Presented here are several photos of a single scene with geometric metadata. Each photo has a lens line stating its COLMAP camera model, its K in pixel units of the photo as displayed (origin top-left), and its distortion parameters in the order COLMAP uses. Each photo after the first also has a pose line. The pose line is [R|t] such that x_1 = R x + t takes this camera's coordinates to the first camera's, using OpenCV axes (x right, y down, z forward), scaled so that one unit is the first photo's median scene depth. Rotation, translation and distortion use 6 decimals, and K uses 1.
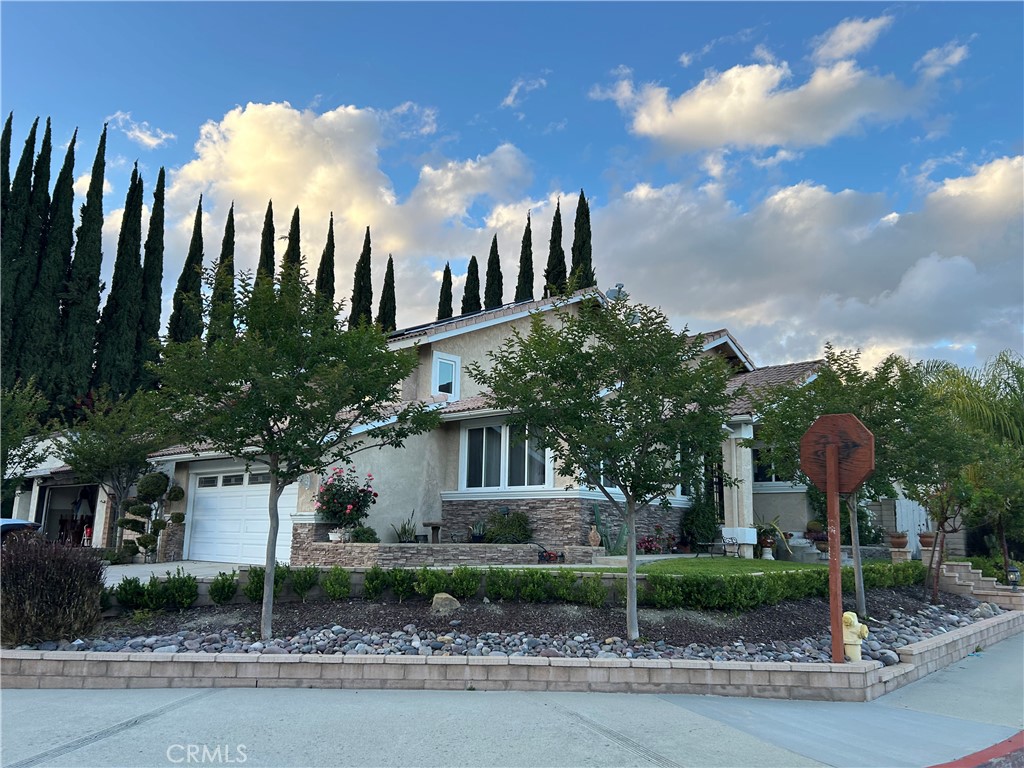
lens RADIAL K [[768.7, 0, 512.0], [0, 768.7, 384.0], [0, 0, 1]] dist [0.116025, -0.155975]
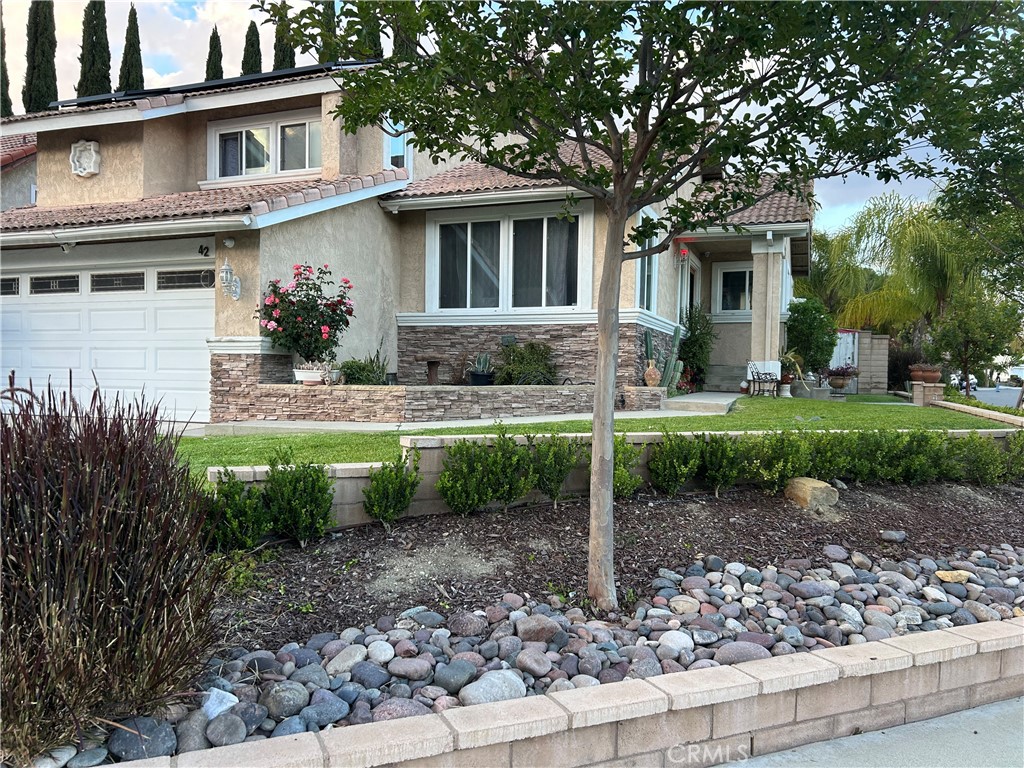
lens RADIAL K [[768.7, 0, 512.0], [0, 768.7, 384.0], [0, 0, 1]] dist [0.116025, -0.155975]
pose [[0.935550, -0.008840, 0.353083, -0.258946], [-0.064186, 0.978785, 0.194575, 0.063196], [-0.347312, -0.204698, 0.915136, 0.326764]]
